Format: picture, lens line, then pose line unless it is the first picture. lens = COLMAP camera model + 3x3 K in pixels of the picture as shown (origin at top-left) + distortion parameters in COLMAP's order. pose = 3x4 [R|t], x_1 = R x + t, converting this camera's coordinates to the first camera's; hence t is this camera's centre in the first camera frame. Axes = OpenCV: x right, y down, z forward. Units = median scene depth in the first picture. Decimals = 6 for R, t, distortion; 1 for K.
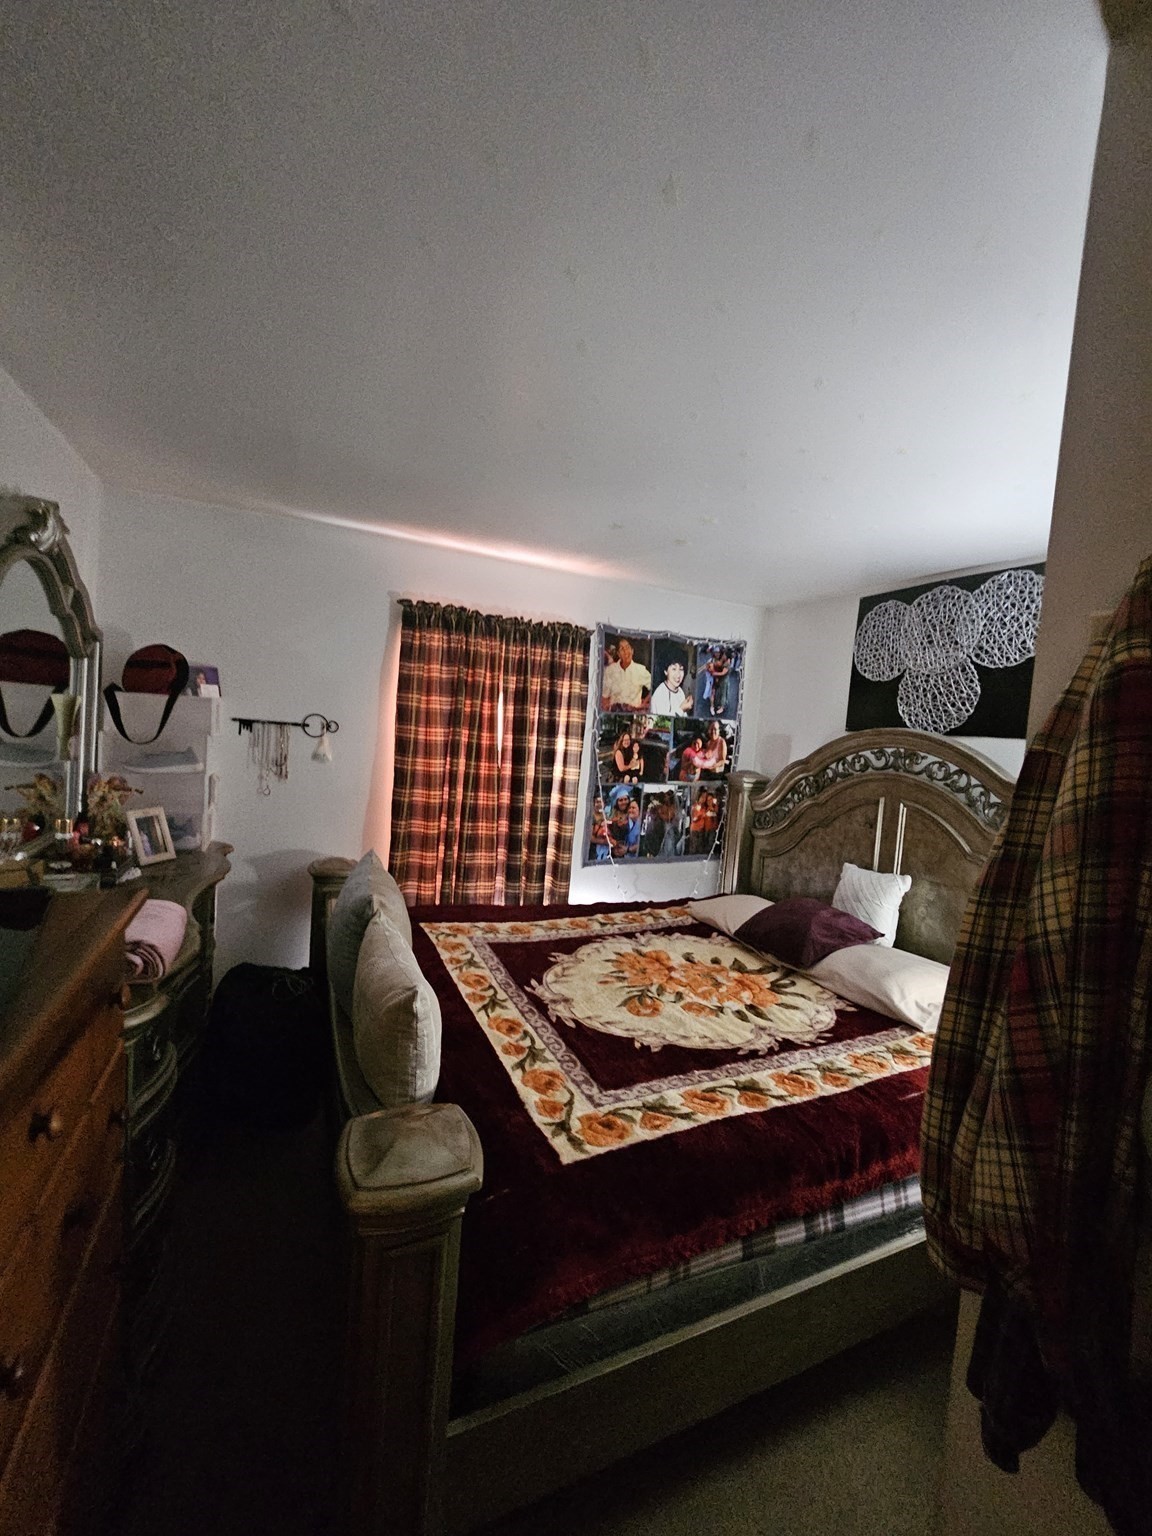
lens RADIAL K [[634.3, 0, 585.1], [0, 634.3, 765.4], [0, 0, 1]] dist [-0.003252, 0.000633]
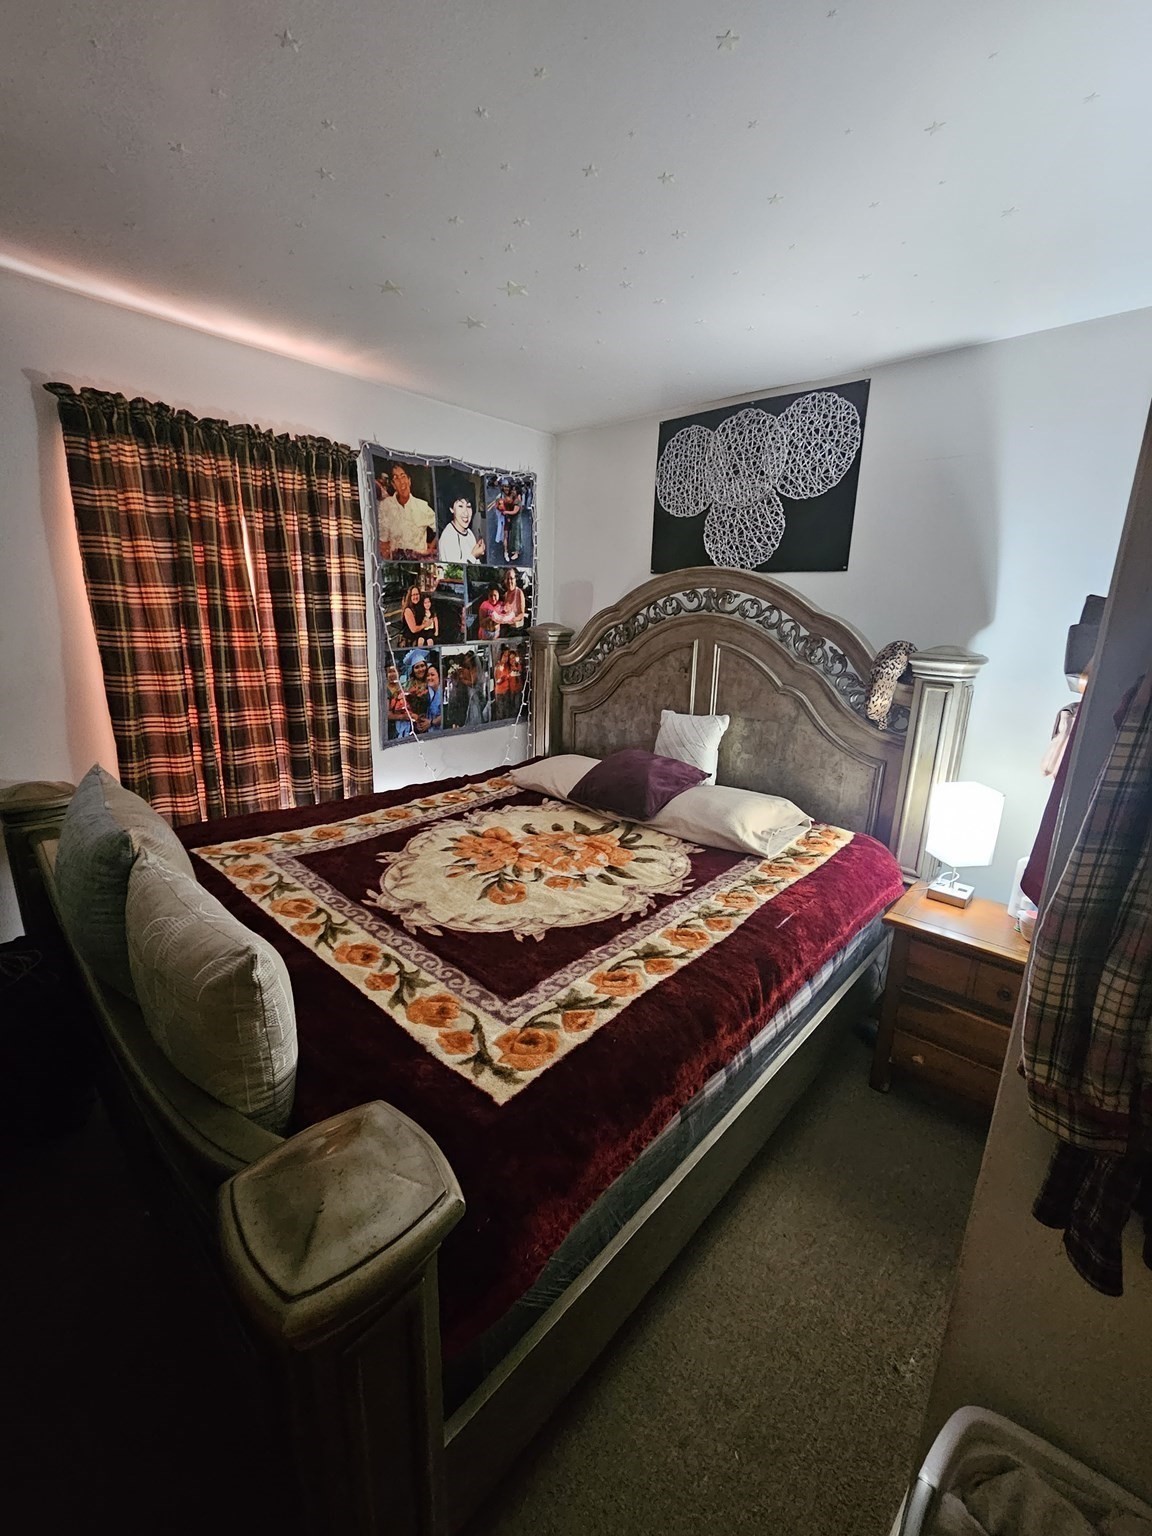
lens RADIAL K [[634.3, 0, 585.1], [0, 634.3, 765.4], [0, 0, 1]] dist [-0.003252, 0.000633]
pose [[0.921635, -0.142674, 0.360877, -0.080414], [0.063580, 0.972910, 0.222269, 0.010184], [-0.382813, -0.181906, 0.905740, 0.138632]]
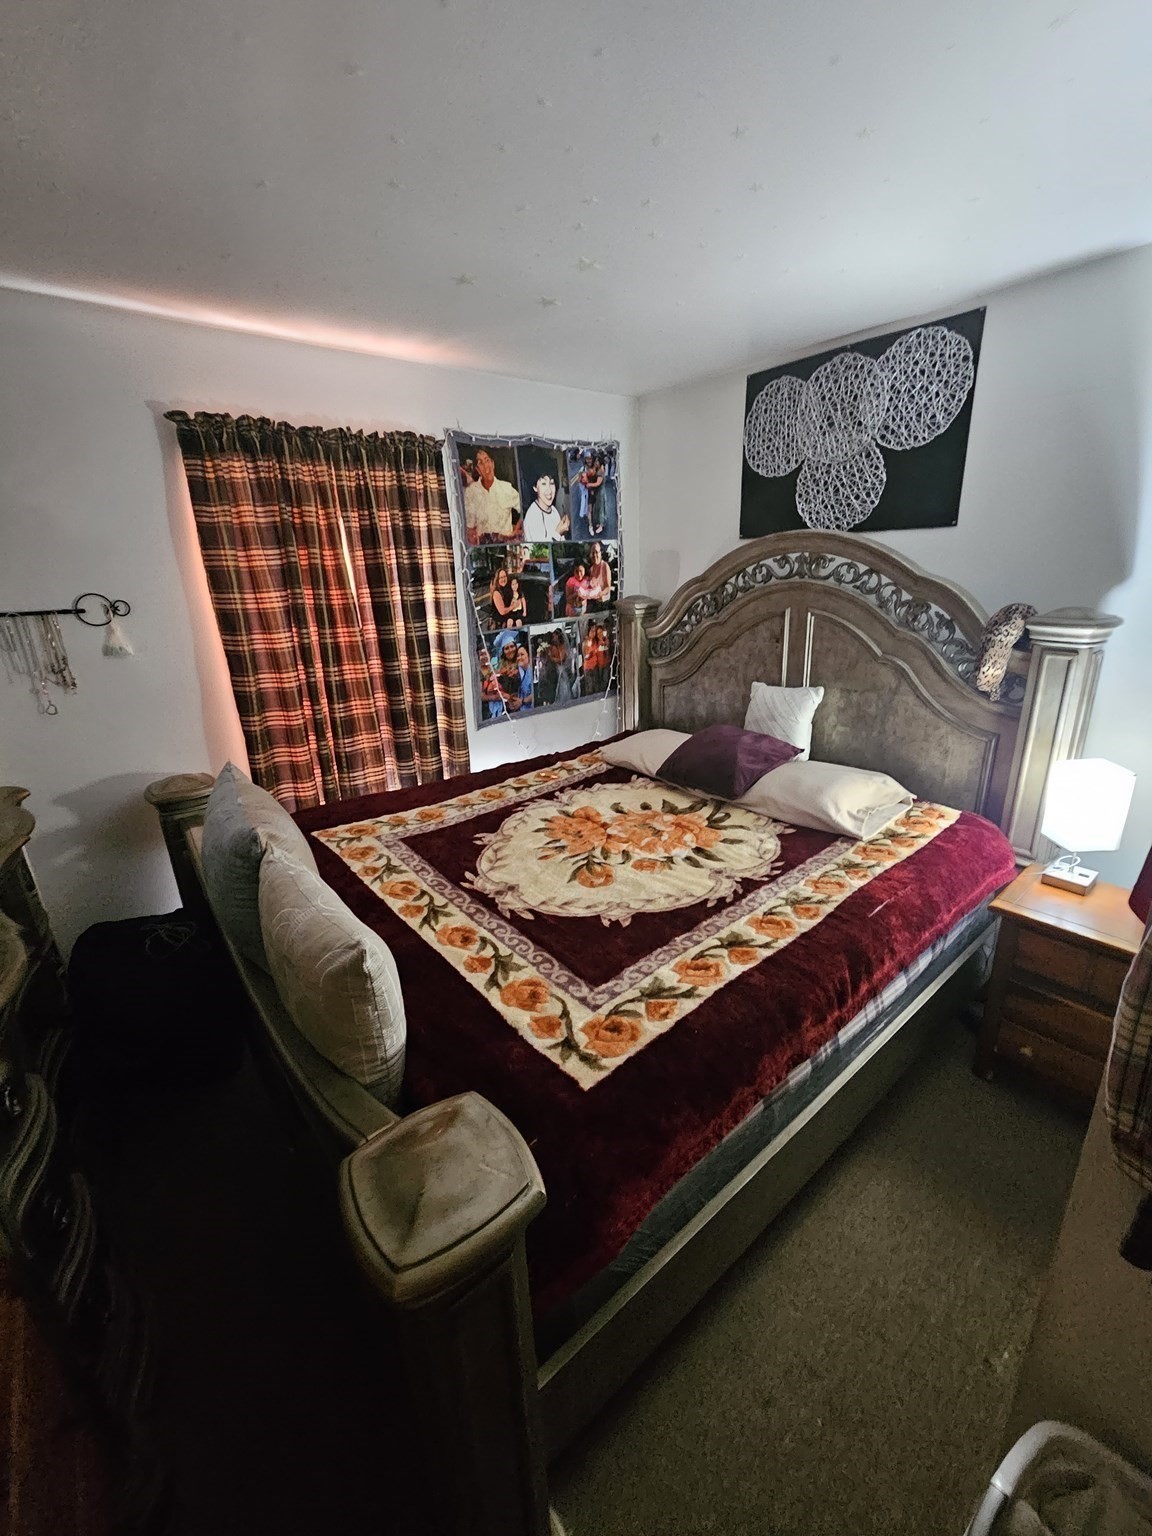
lens RADIAL K [[634.3, 0, 585.1], [0, 634.3, 765.4], [0, 0, 1]] dist [-0.003252, 0.000633]
pose [[0.961499, -0.181788, 0.206088, -0.064951], [0.121809, 0.954167, 0.273364, -0.022749], [-0.246337, -0.237736, 0.939574, 0.131641]]
